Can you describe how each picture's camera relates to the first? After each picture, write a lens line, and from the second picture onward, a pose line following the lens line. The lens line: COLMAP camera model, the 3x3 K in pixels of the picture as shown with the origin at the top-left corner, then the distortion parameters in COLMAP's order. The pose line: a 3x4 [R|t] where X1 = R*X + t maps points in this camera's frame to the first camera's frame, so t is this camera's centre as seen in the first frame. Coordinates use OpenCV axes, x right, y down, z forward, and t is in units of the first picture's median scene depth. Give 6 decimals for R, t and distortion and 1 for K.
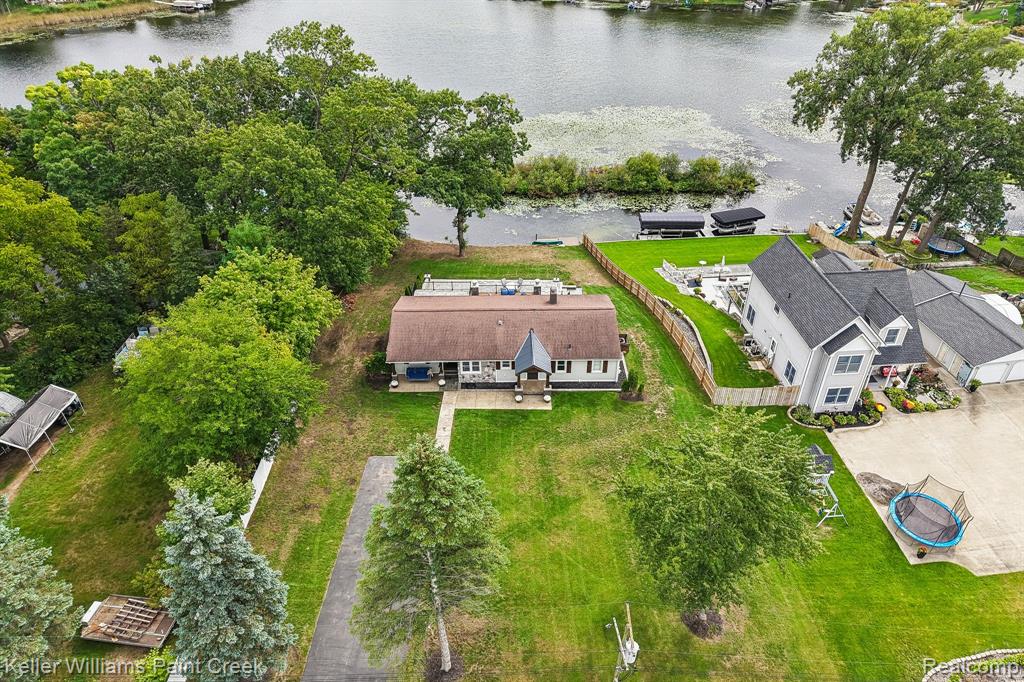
lens RADIAL K [[696.4, 0, 512.1], [0, 696.4, 339.3], [0, 0, 1]] dist [0.025537, -0.007783]
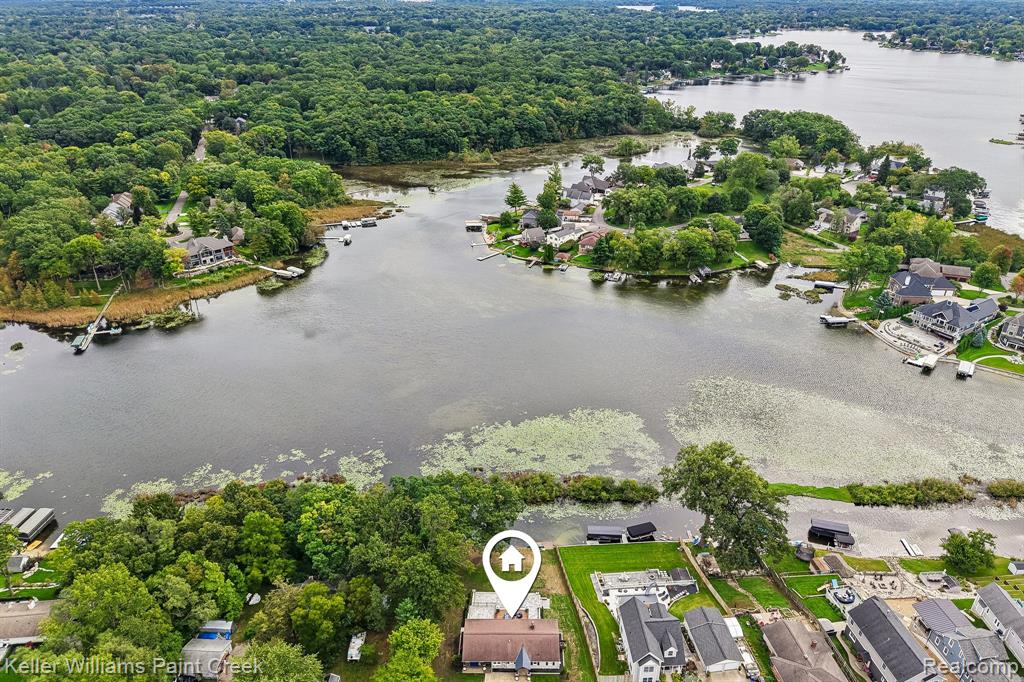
lens RADIAL K [[696.4, 0, 521.5], [0, 696.4, 337.5], [0, 0, 1]] dist [0.025537, -0.007783]
pose [[0.999898, 0.014291, 0.000599, 0.007278], [-0.014065, 0.989977, -0.140524, -0.720011], [-0.002601, 0.140501, 0.990077, -1.513228]]
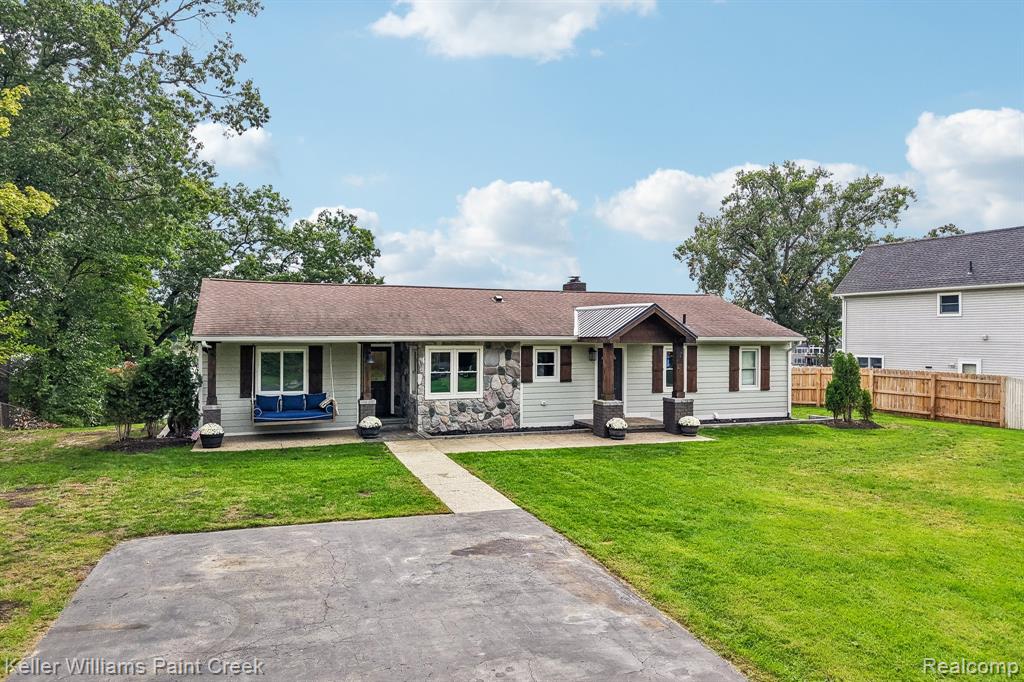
lens RADIAL K [[696.4, 0, 508.4], [0, 696.4, 345.7], [0, 0, 1]] dist [0.025537, -0.007783]
pose [[0.932619, 0.017777, 0.360425, -0.158574], [0.190138, 0.824689, -0.532668, 0.216875], [-0.306708, 0.565306, 0.765741, 0.715696]]
